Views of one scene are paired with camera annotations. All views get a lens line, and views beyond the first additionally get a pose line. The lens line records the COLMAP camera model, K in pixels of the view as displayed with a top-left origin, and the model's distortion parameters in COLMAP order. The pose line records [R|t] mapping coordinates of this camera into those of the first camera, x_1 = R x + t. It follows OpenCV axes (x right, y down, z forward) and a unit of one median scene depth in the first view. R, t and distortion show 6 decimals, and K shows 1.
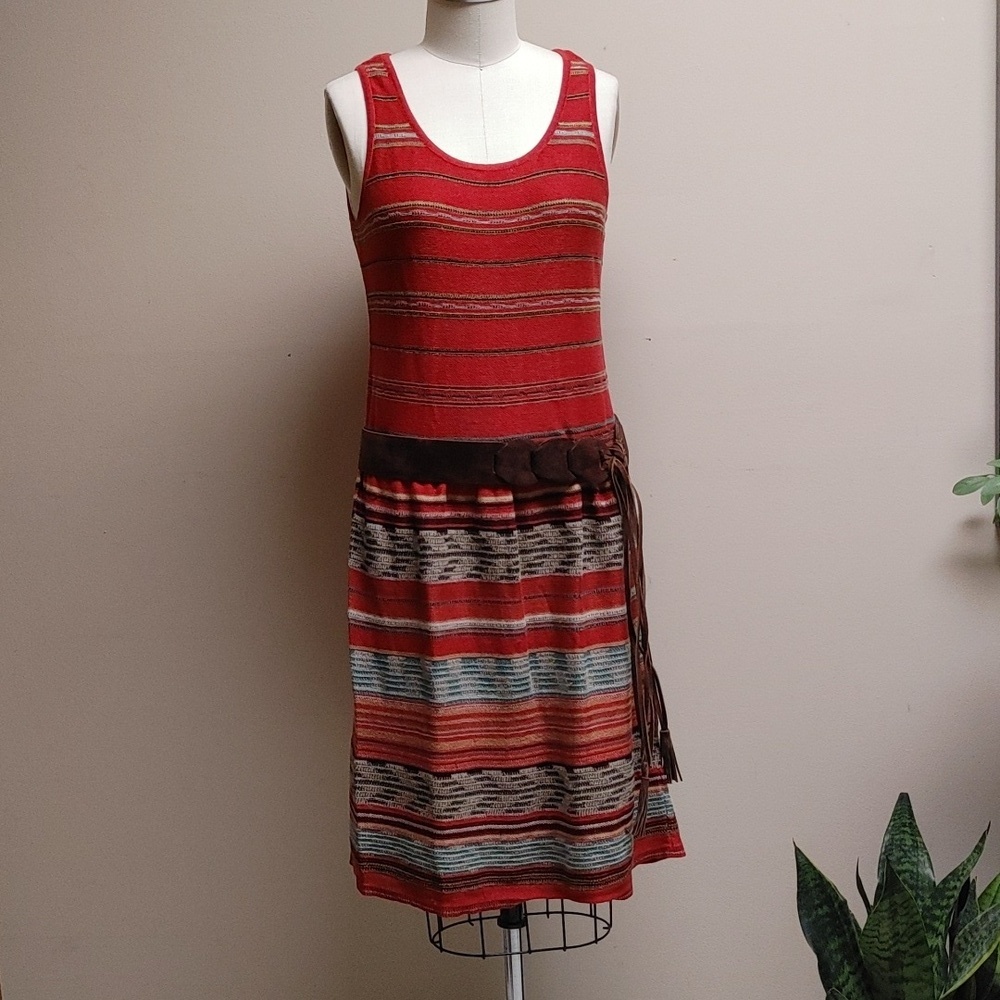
lens RADIAL K [[1827.5, 0, 500.0], [0, 1827.5, 500.0], [0, 0, 1]] dist [0.009425, 0.083796]
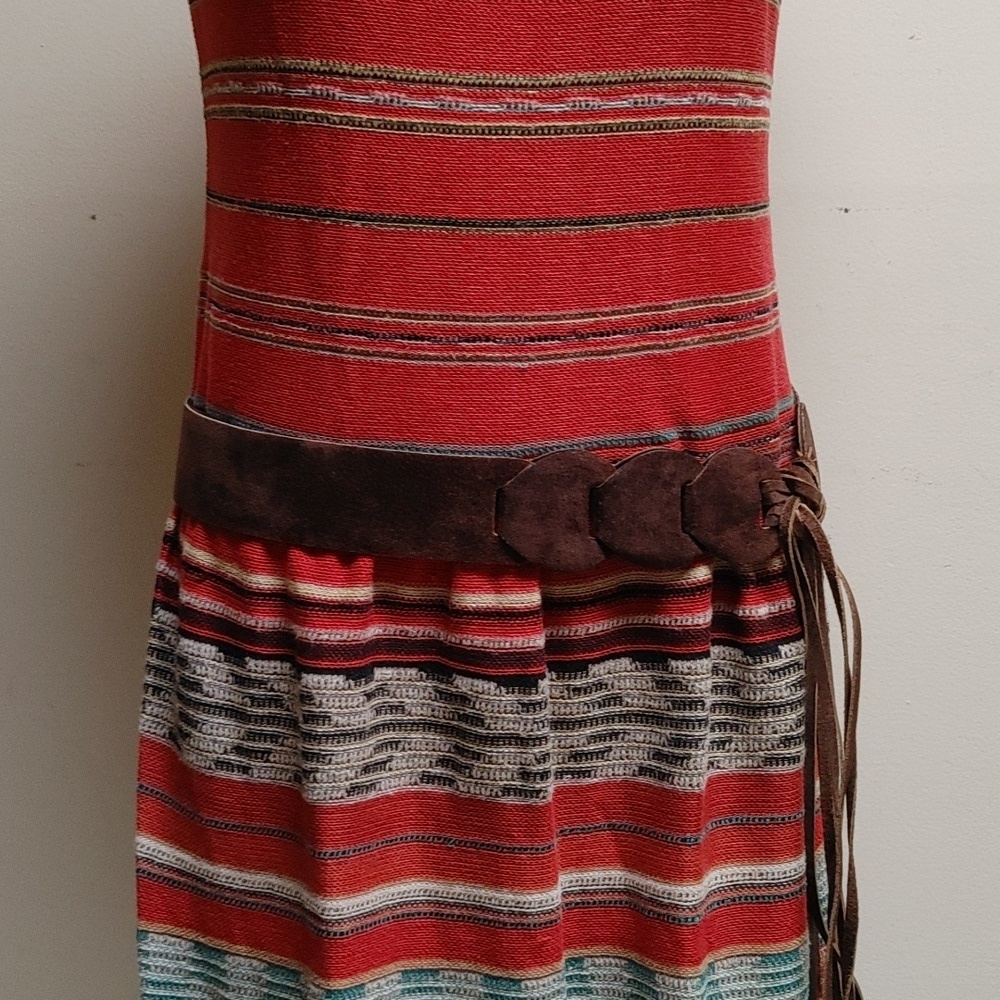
lens RADIAL K [[1827.5, 0, 500.0], [0, 1827.5, 500.0], [0, 0, 1]] dist [0.009425, 0.083796]
pose [[0.999214, 0.036559, -0.015309, 0.003519], [-0.035437, 0.997051, 0.068068, -0.048511], [0.017752, -0.067472, 0.997563, 0.600122]]
